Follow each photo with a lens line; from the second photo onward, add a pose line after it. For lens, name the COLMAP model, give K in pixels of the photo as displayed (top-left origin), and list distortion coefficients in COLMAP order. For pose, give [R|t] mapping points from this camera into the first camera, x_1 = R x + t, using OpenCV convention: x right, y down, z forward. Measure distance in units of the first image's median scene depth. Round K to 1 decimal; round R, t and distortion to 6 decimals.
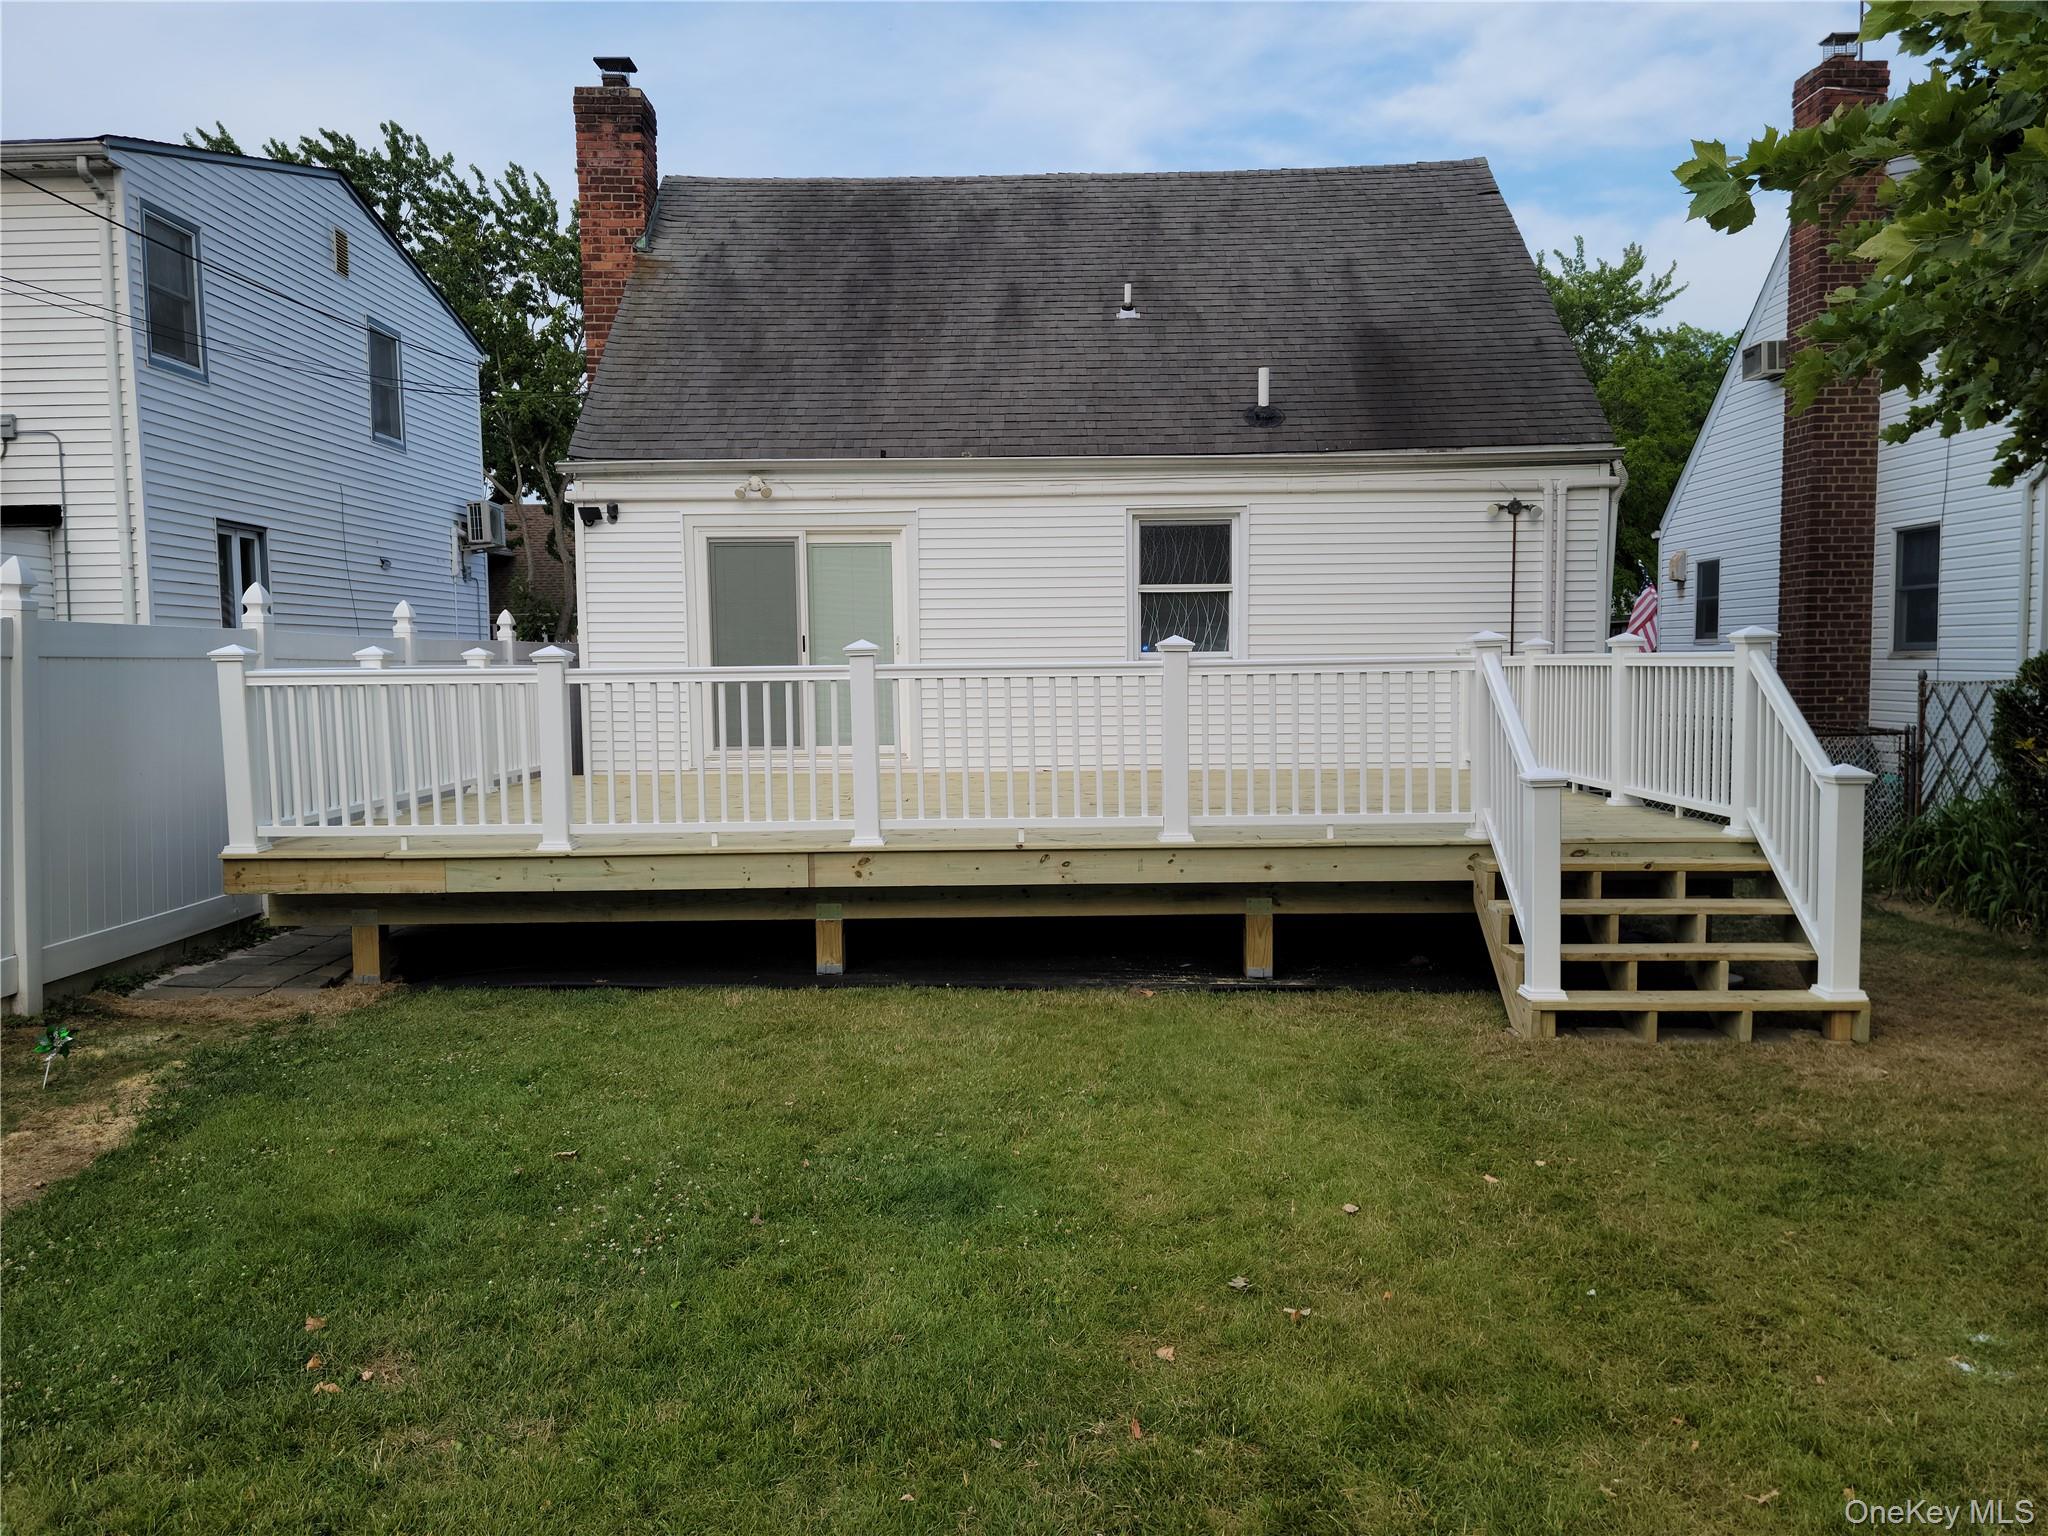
lens RADIAL K [[1656.2, 0, 1052.0], [0, 1656.2, 818.6], [0, 0, 1]] dist [0.077294, -0.068779]
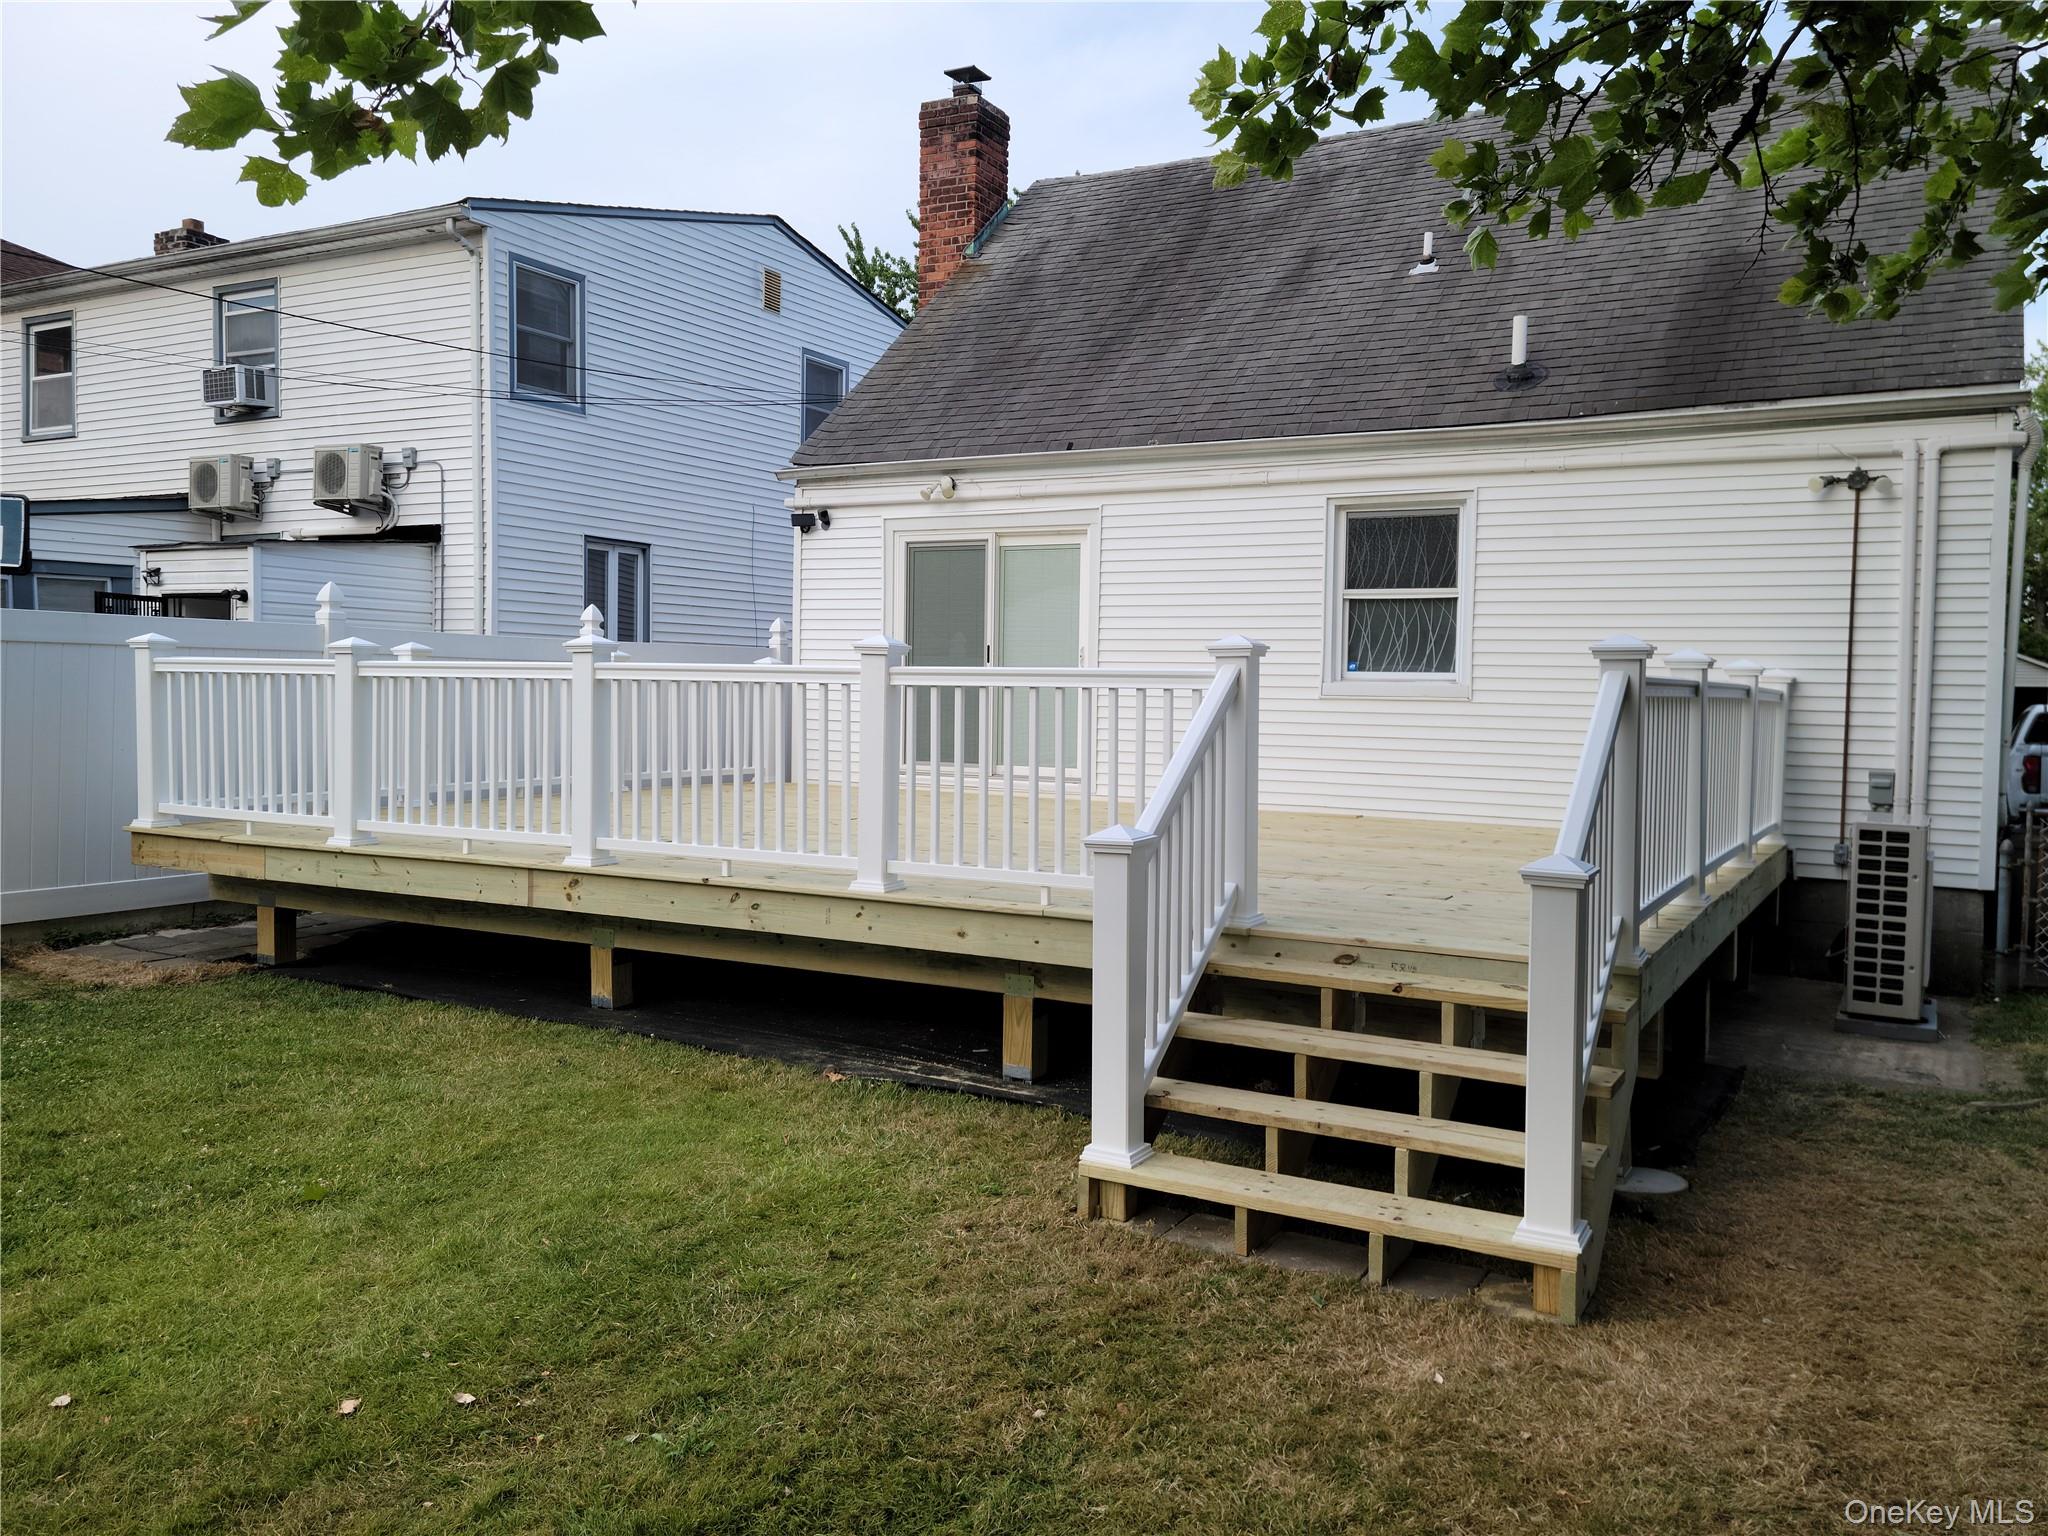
lens RADIAL K [[1656.2, 0, 1007.8], [0, 1656.2, 780.1], [0, 0, 1]] dist [0.077294, -0.068779]
pose [[0.871612, 0.054600, -0.487146, 0.316658], [-0.073969, 0.997048, -0.020596, -0.017045], [0.484584, 0.053986, 0.873077, 0.202961]]
